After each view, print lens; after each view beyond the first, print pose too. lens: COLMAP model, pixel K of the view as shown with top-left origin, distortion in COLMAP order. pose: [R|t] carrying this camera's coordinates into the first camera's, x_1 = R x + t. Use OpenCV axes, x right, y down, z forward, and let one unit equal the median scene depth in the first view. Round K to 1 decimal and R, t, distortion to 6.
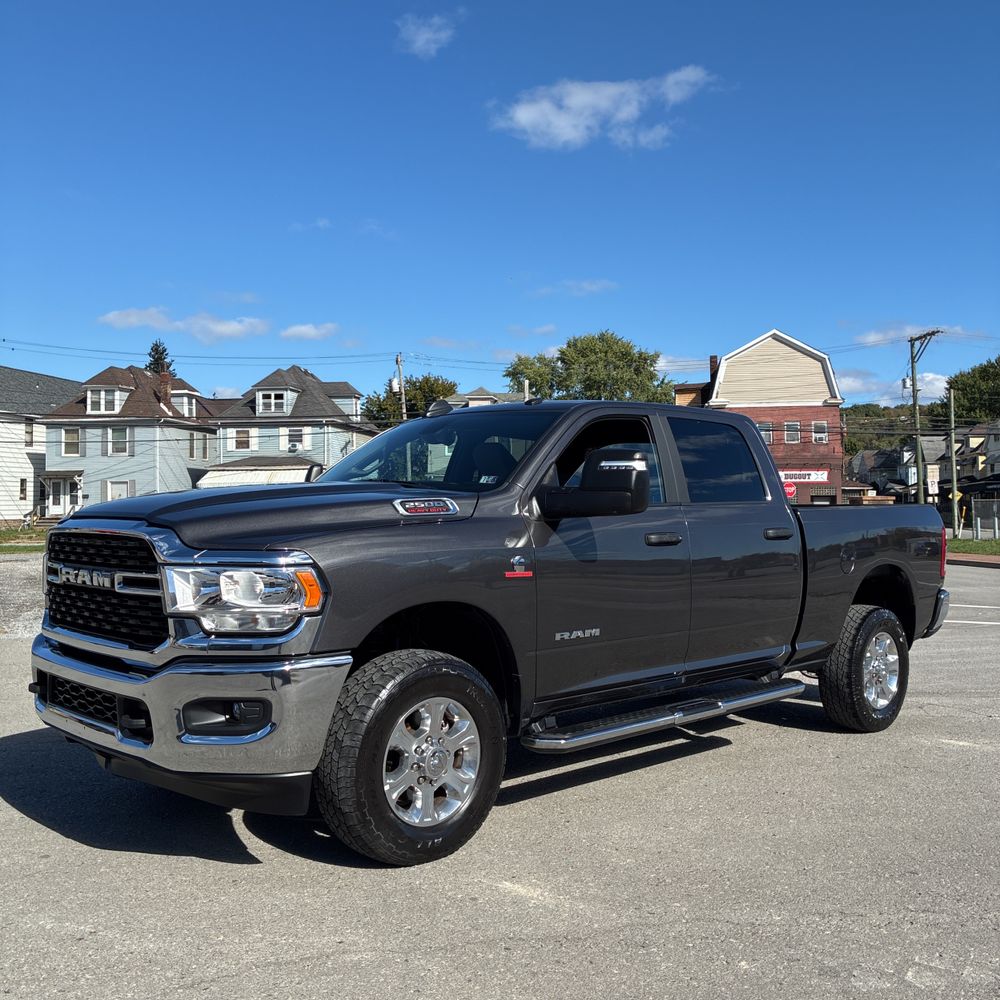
lens RADIAL K [[1019.1, 0, 485.2], [0, 1019.1, 501.1], [0, 0, 1]] dist [0.005237, 0.019202]
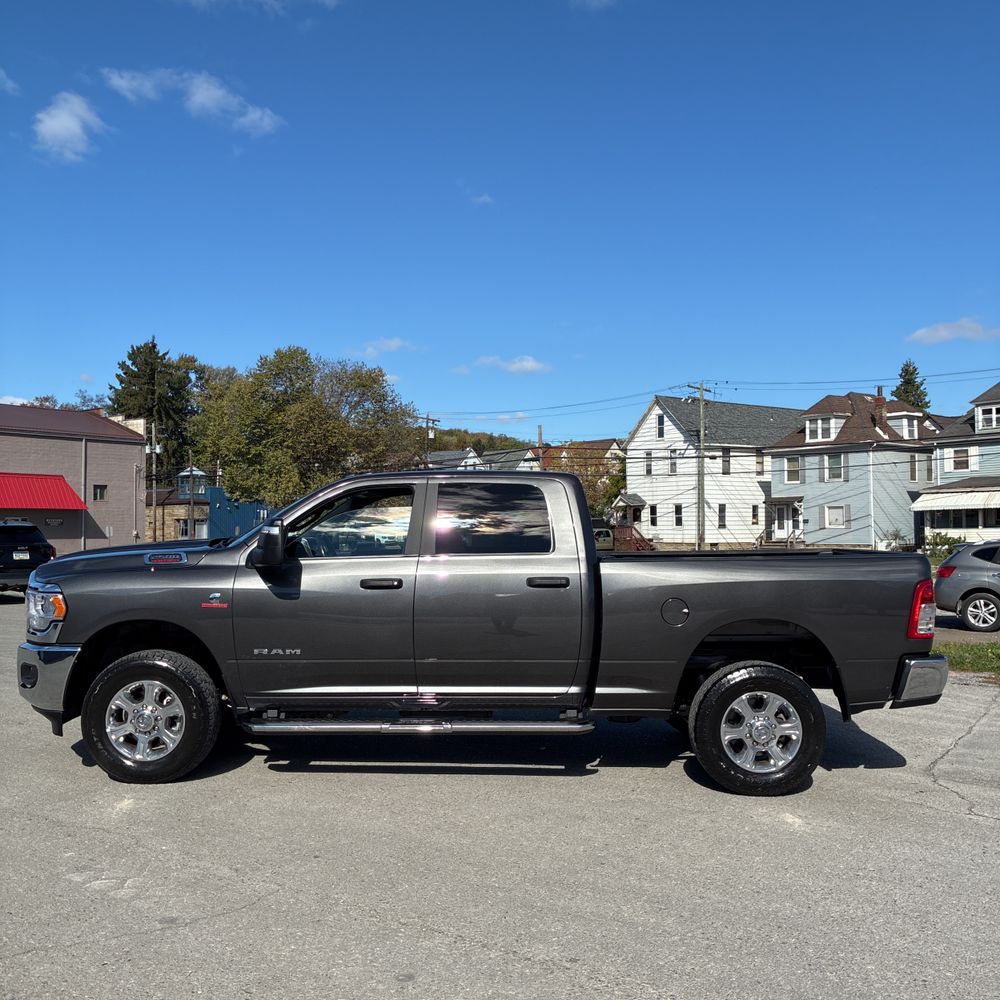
lens RADIAL K [[1019.1, 0, 485.2], [0, 1019.1, 501.1], [0, 0, 1]] dist [0.005237, 0.019202]
pose [[0.715153, -0.021926, -0.698624, 0.106508], [0.007927, 0.999698, -0.023260, -0.003328], [0.698923, 0.011096, 0.715110, 0.017008]]
